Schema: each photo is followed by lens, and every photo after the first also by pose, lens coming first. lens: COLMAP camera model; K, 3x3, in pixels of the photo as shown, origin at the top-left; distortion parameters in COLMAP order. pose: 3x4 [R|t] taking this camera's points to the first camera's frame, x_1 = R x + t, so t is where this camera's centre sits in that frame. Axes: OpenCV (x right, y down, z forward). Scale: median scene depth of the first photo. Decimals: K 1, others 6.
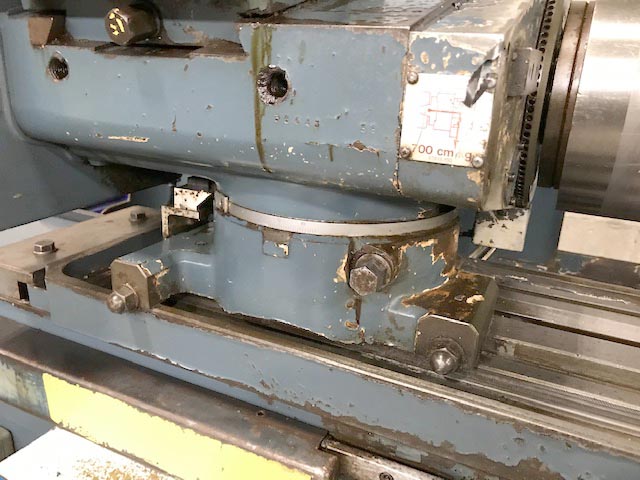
lens RADIAL K [[526.6, 0, 321.5], [0, 526.6, 238.2], [0, 0, 1]] dist [0.001755, 0.001062]
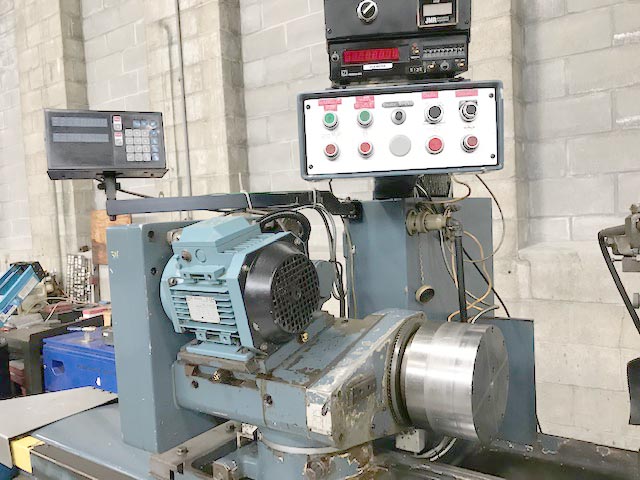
lens RADIAL K [[522.2, 0, 320.9], [0, 522.2, 241.2], [0, 0, 1]] dist [0.006306, 0.007529]
pose [[0.978997, -0.083707, -0.185899, 0.555017], [0.028127, 0.958561, -0.283497, -0.221597], [0.201926, 0.272314, 0.940782, -1.284270]]
